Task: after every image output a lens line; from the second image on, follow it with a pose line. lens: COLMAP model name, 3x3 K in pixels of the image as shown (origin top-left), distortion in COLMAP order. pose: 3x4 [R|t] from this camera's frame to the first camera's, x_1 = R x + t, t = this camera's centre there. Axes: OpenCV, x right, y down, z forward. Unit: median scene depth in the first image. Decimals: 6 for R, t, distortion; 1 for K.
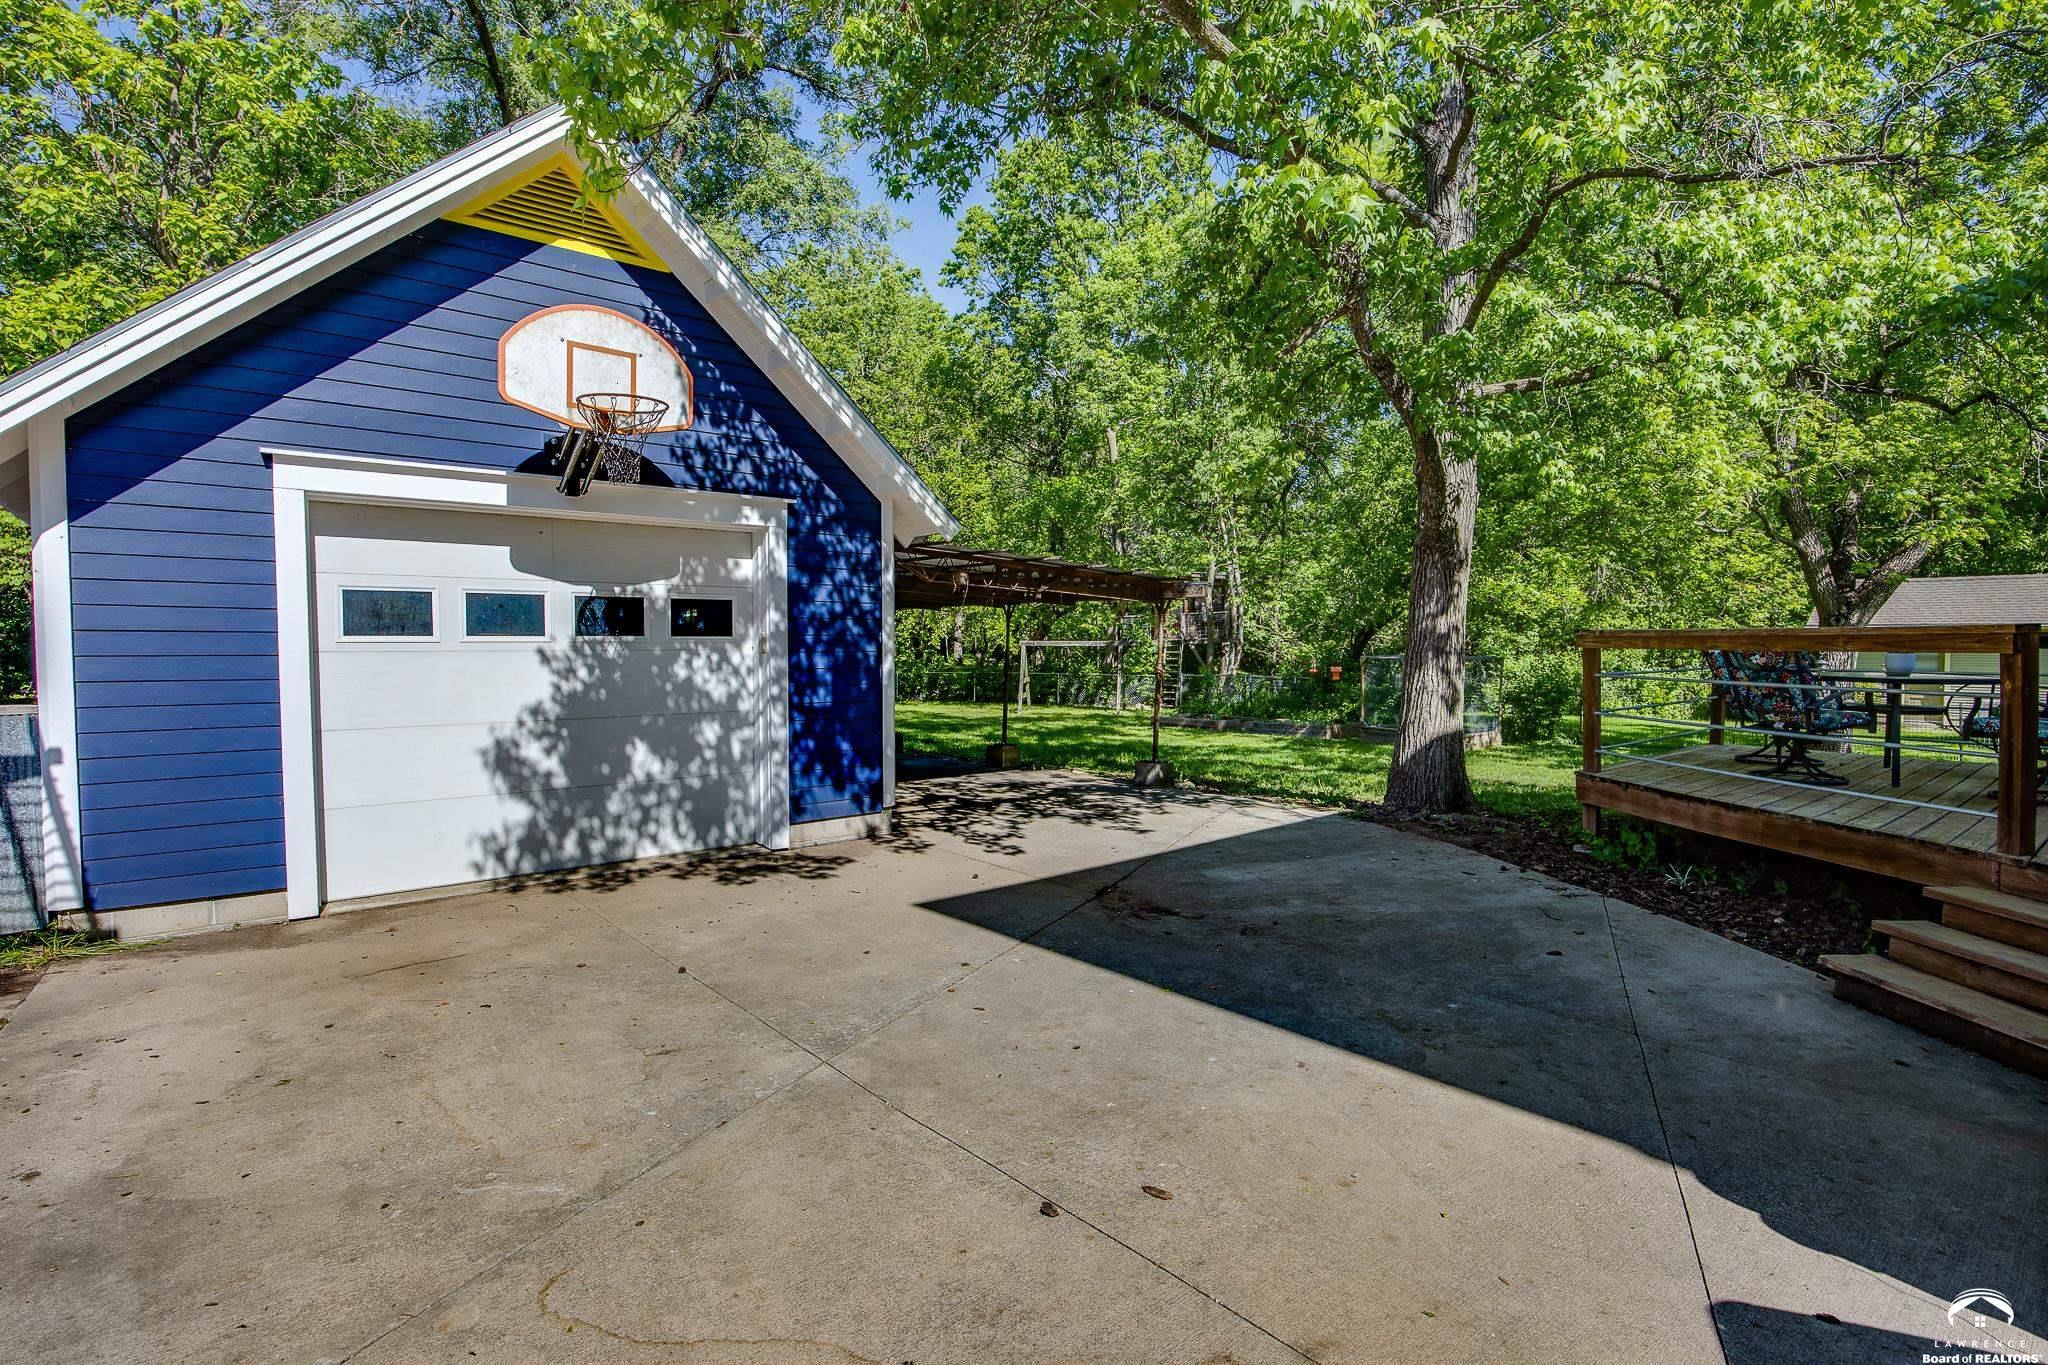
lens RADIAL K [[991.8, 0, 1024.0], [0, 991.8, 682.5], [0, 0, 1]] dist [0.001751, 0.000243]
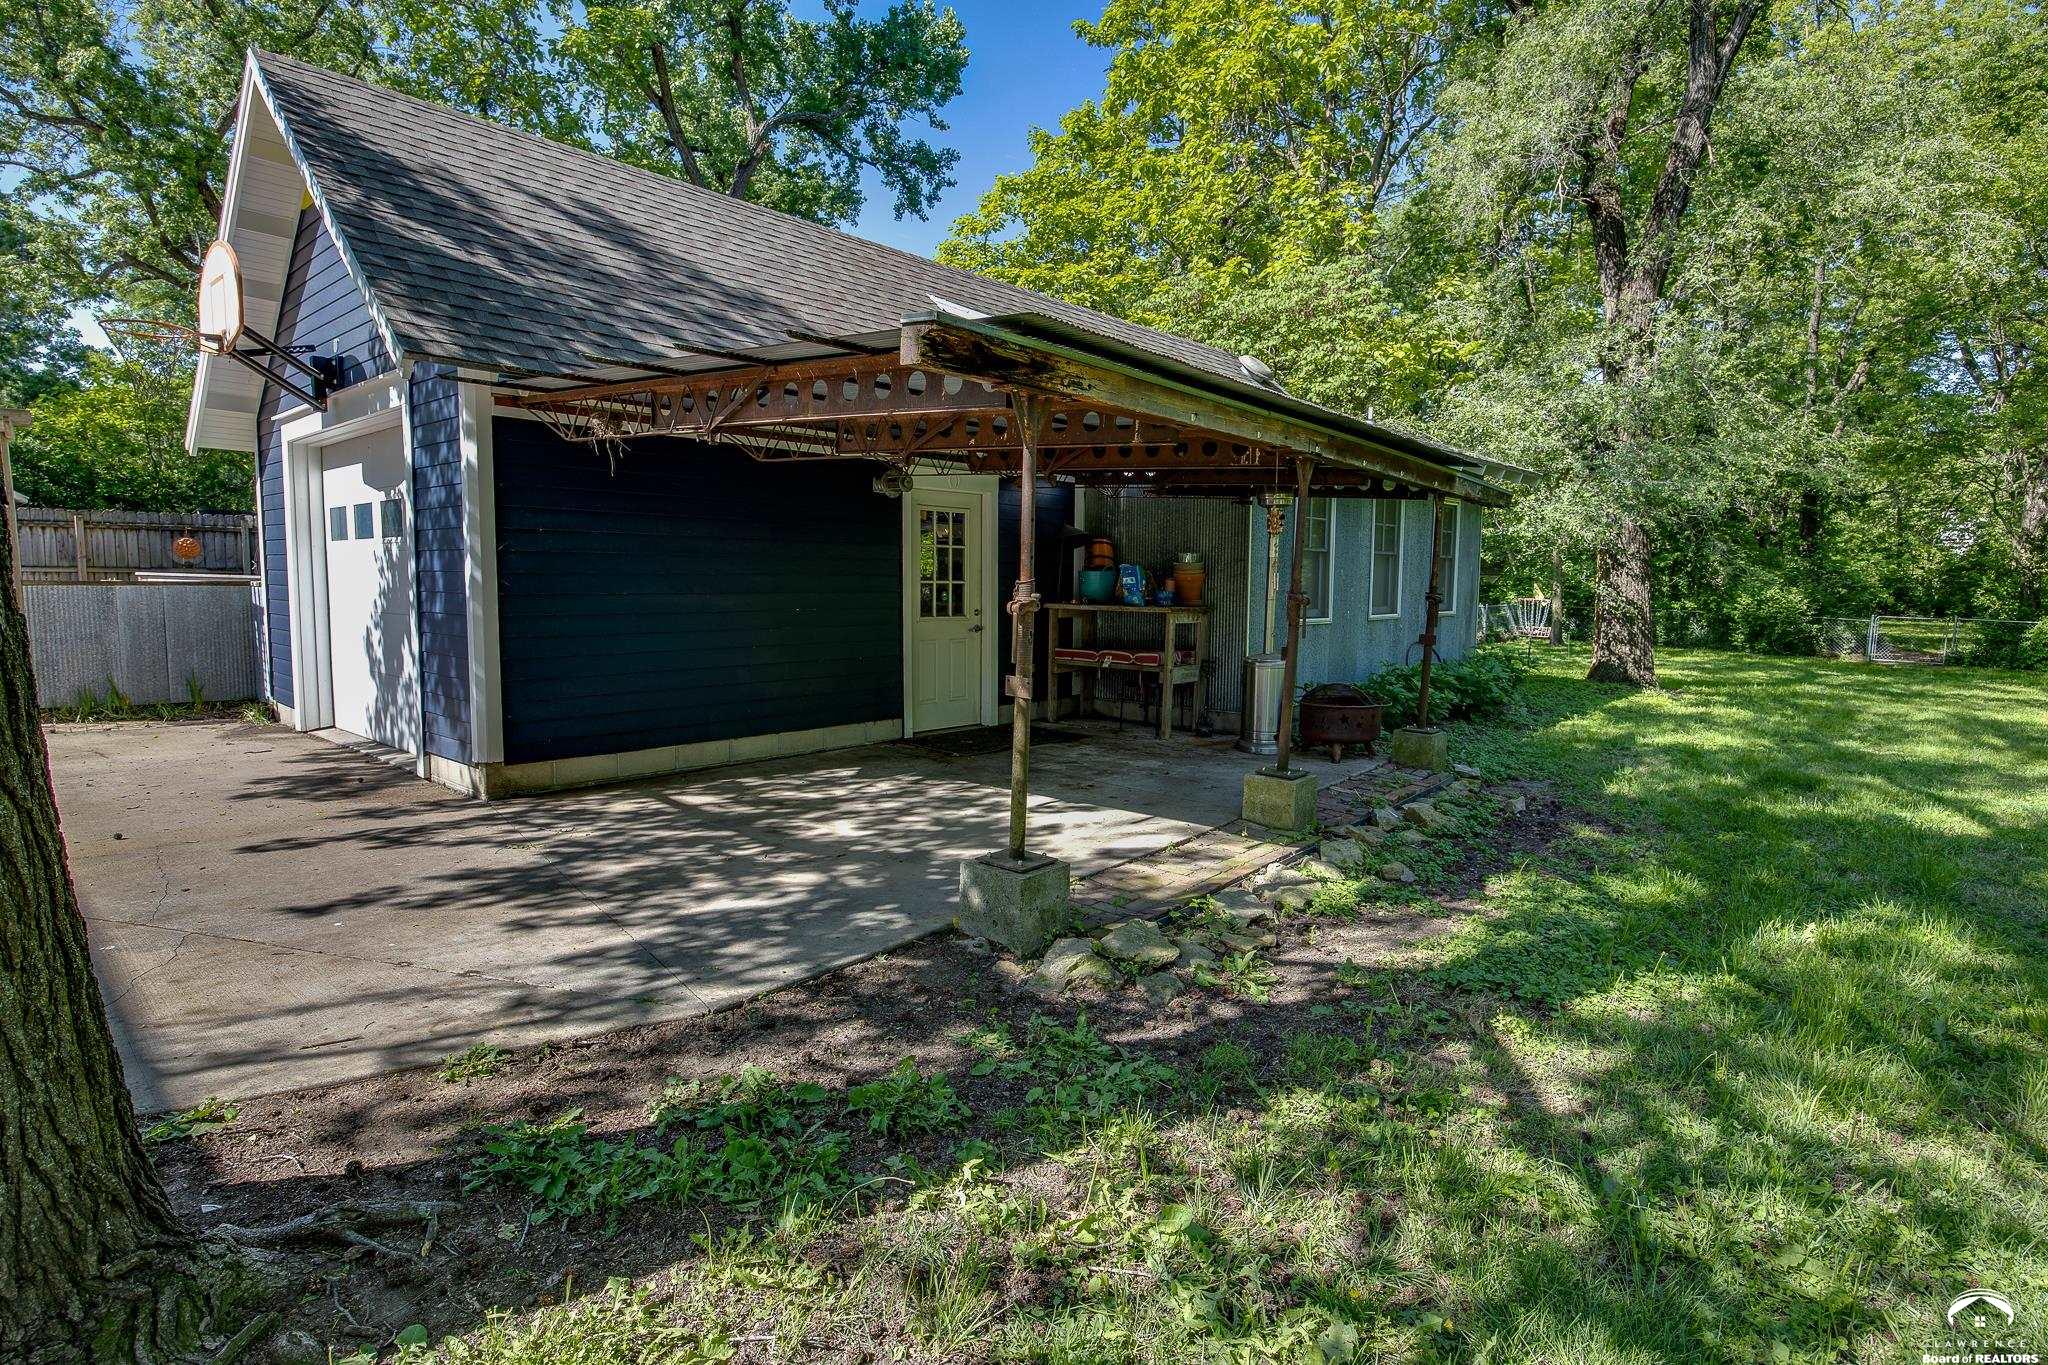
lens RADIAL K [[1041.3, 0, 1024.0], [0, 1041.3, 682.5], [0, 0, 1]] dist [-0.013165, -0.000064]
pose [[0.132933, 0.100388, -0.986028, 0.743427], [-0.052215, 0.994185, 0.094179, -0.031351], [0.989749, 0.038966, 0.137402, 1.445111]]
